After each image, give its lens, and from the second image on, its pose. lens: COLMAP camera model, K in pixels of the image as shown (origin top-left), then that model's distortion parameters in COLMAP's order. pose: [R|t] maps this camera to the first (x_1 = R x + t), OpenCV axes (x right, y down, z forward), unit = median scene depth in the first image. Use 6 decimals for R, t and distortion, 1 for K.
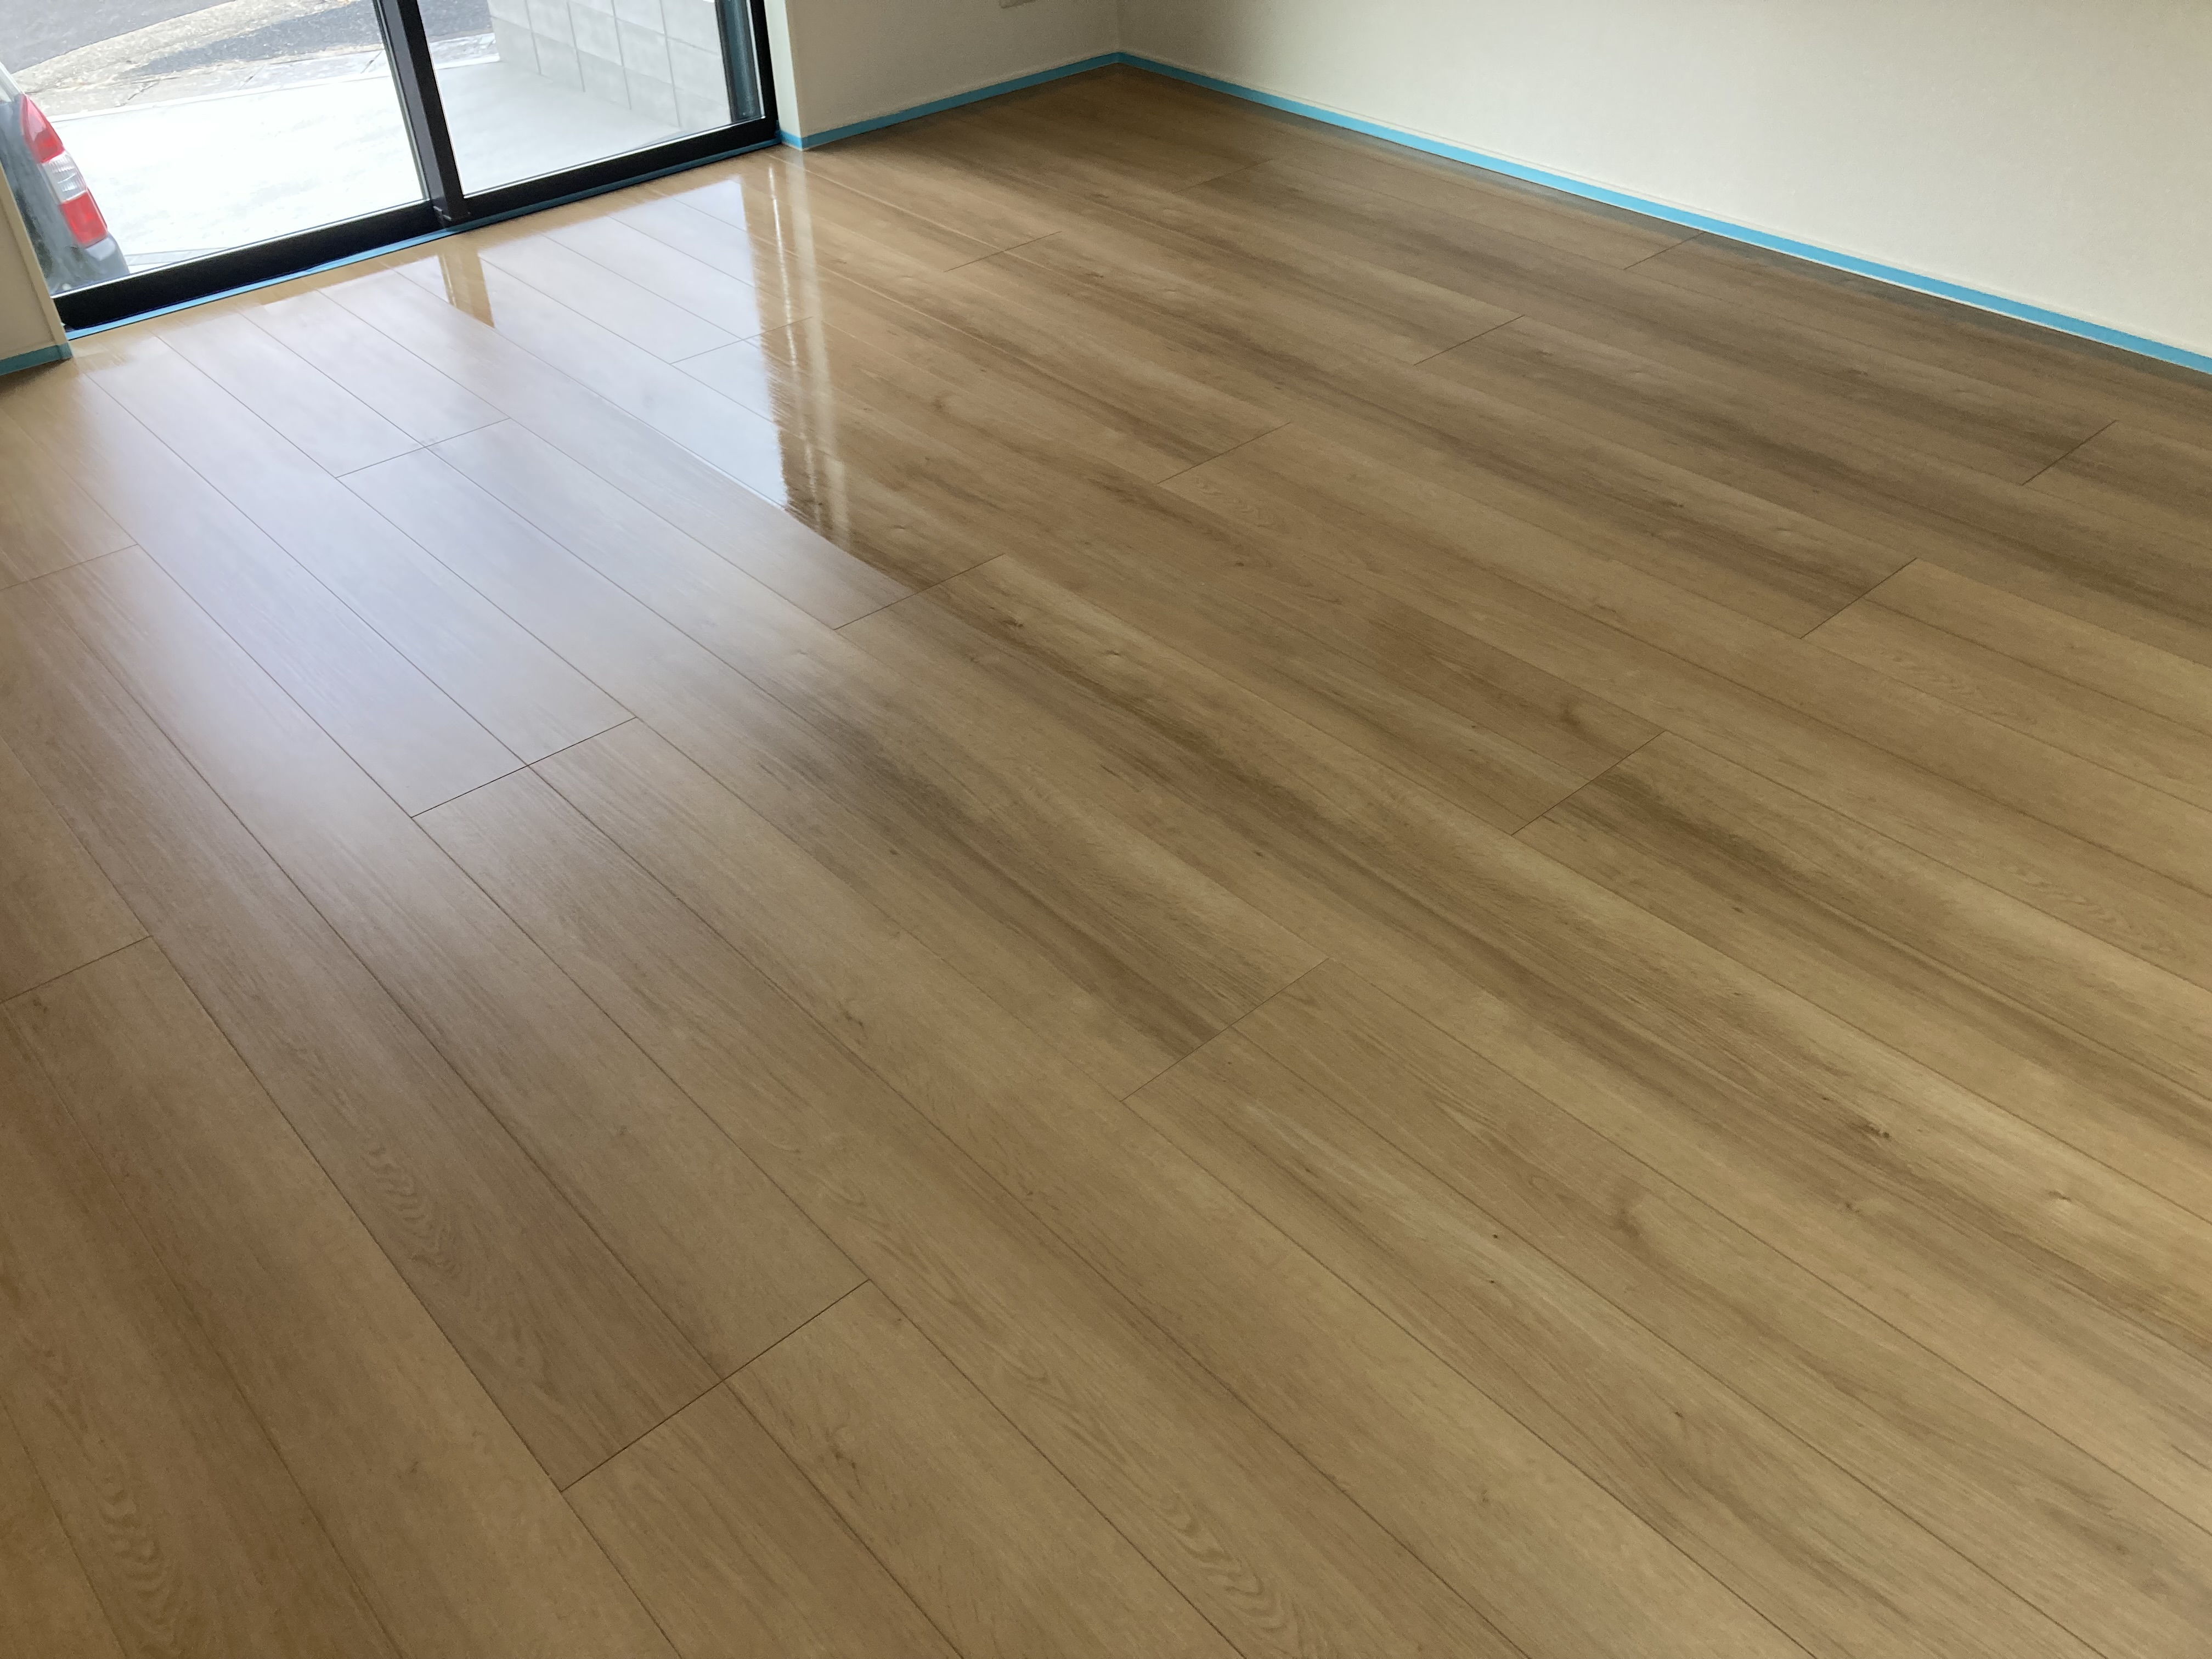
lens RADIAL K [[1802.8, 0, 1092.0], [0, 1802.8, 829.0], [0, 0, 1]] dist [0.020417, 0.003448]
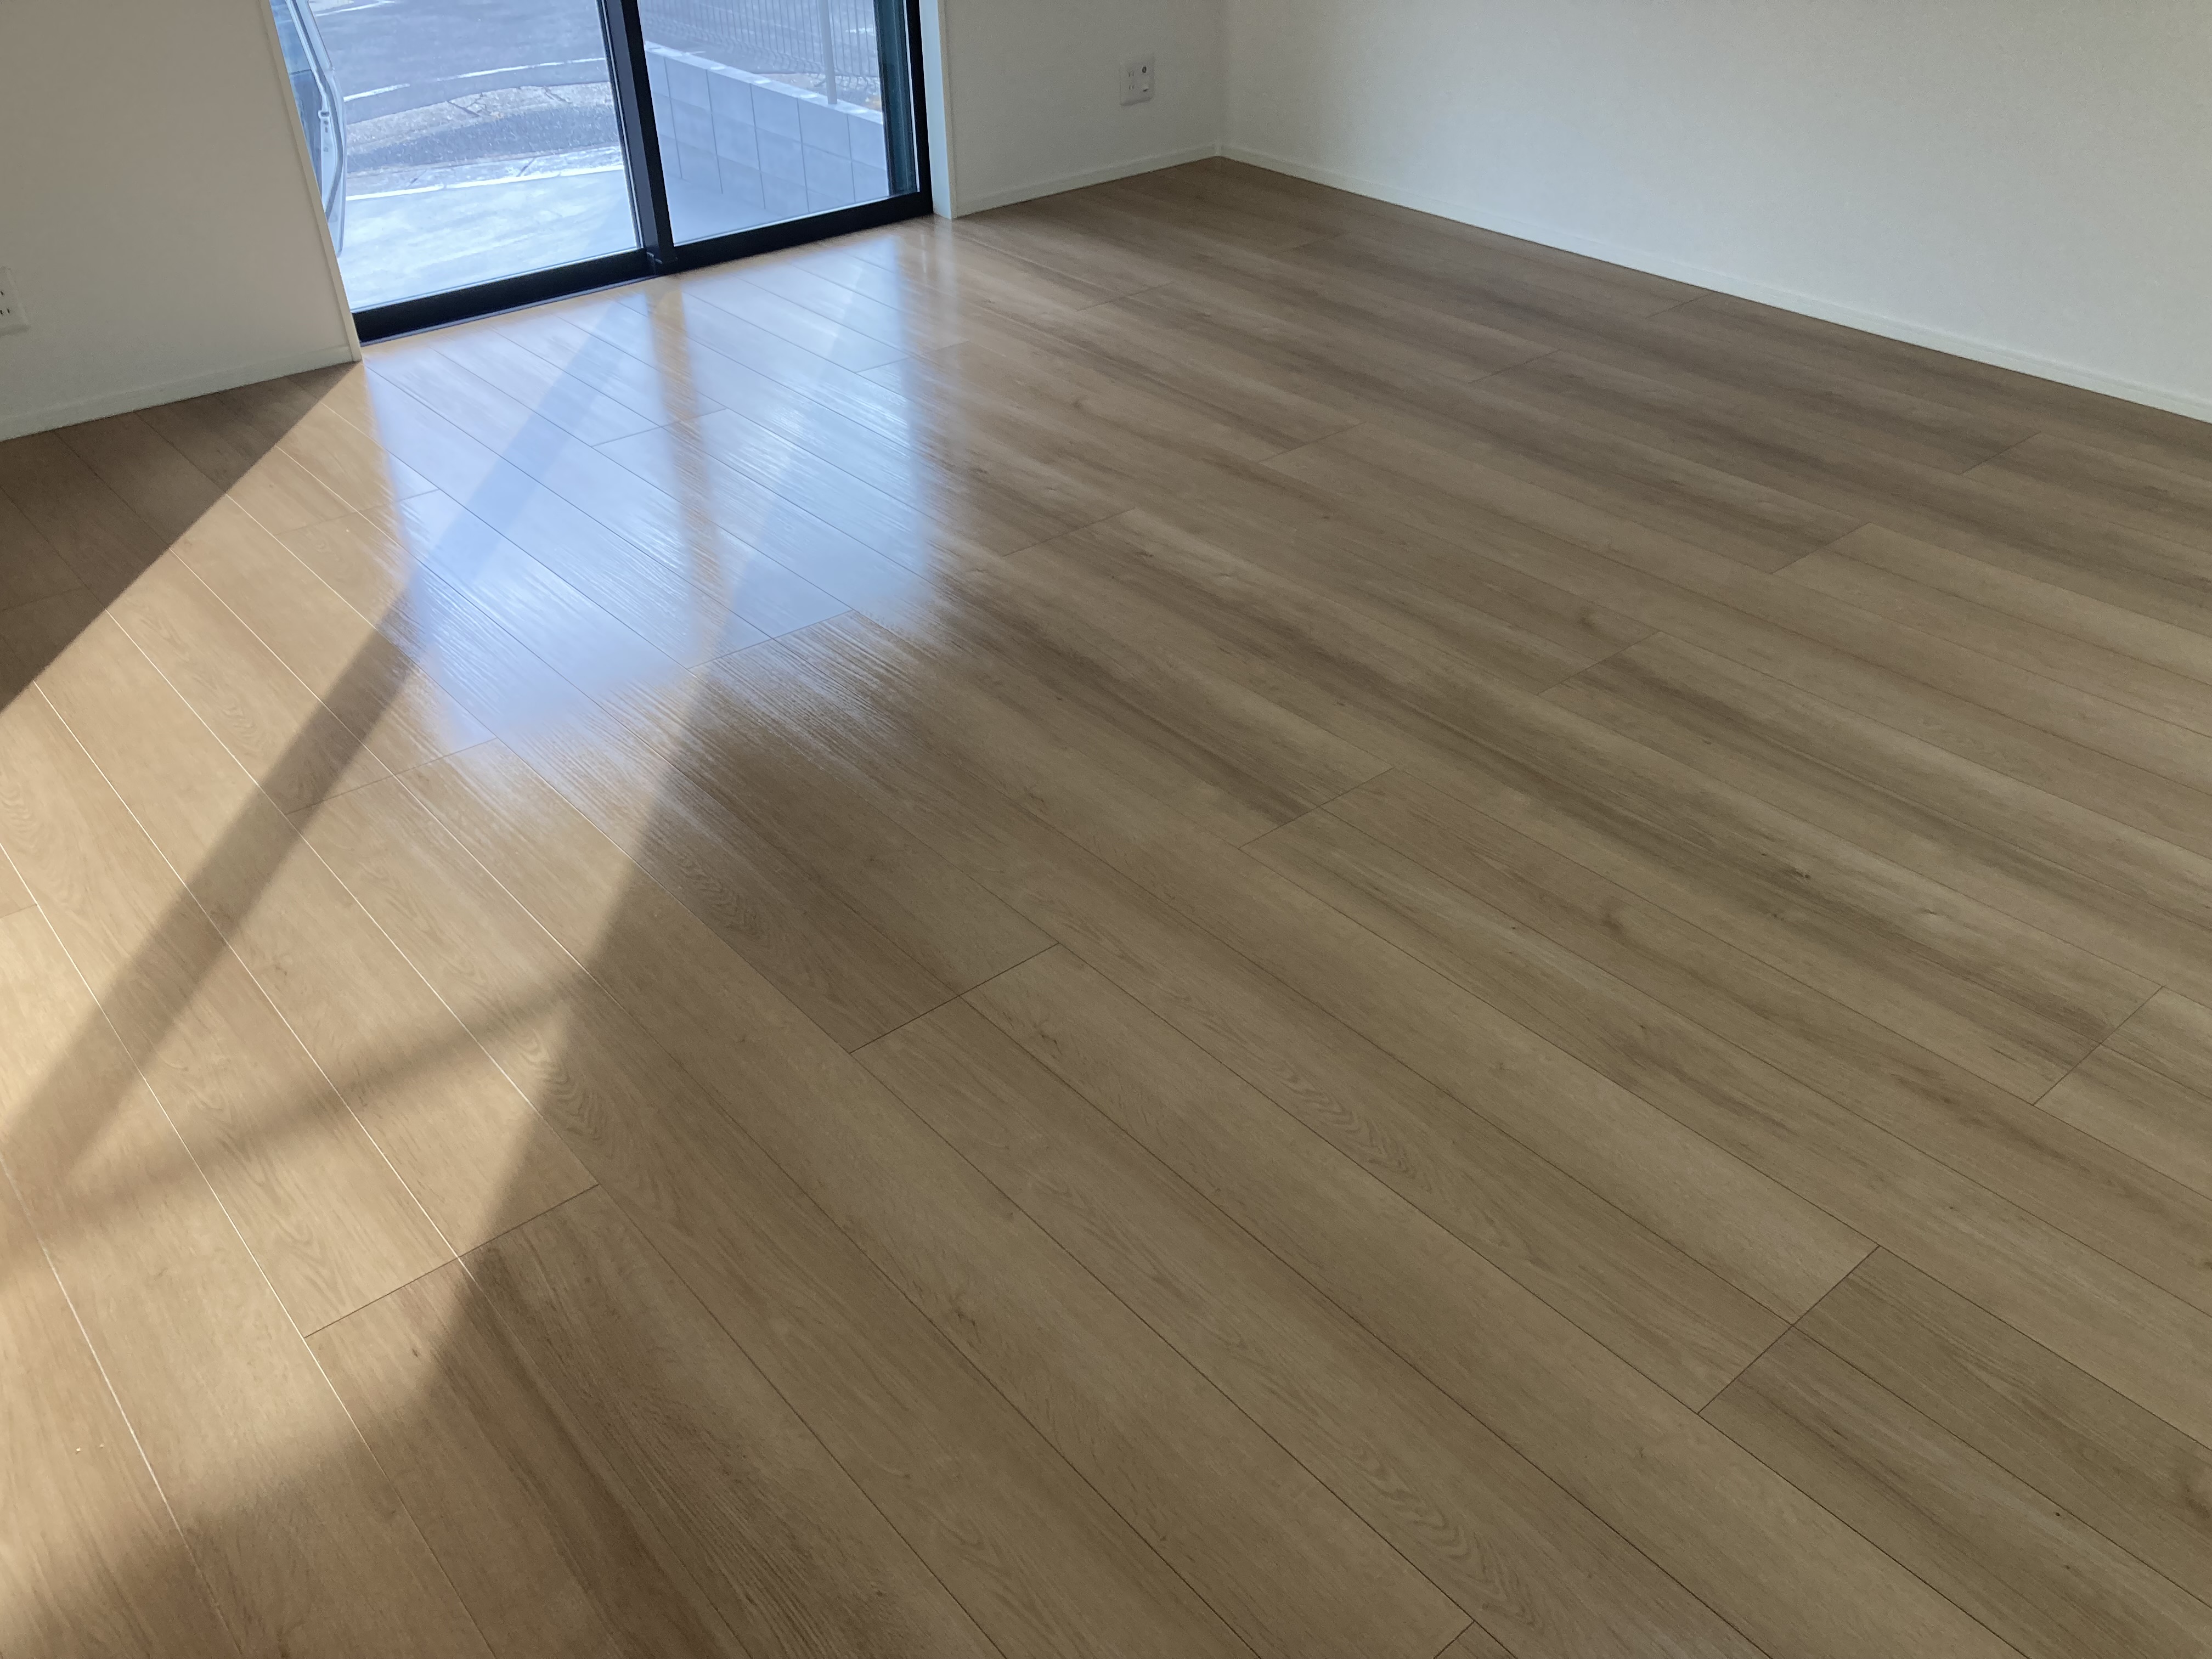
lens RADIAL K [[1802.8, 0, 1122.4], [0, 1802.8, 828.8], [0, 0, 1]] dist [0.020417, 0.003448]
pose [[0.999601, 0.024196, -0.014563, -0.041154], [-0.025122, 0.997423, -0.067197, 0.183248], [0.012899, 0.067536, 0.997633, -0.274920]]
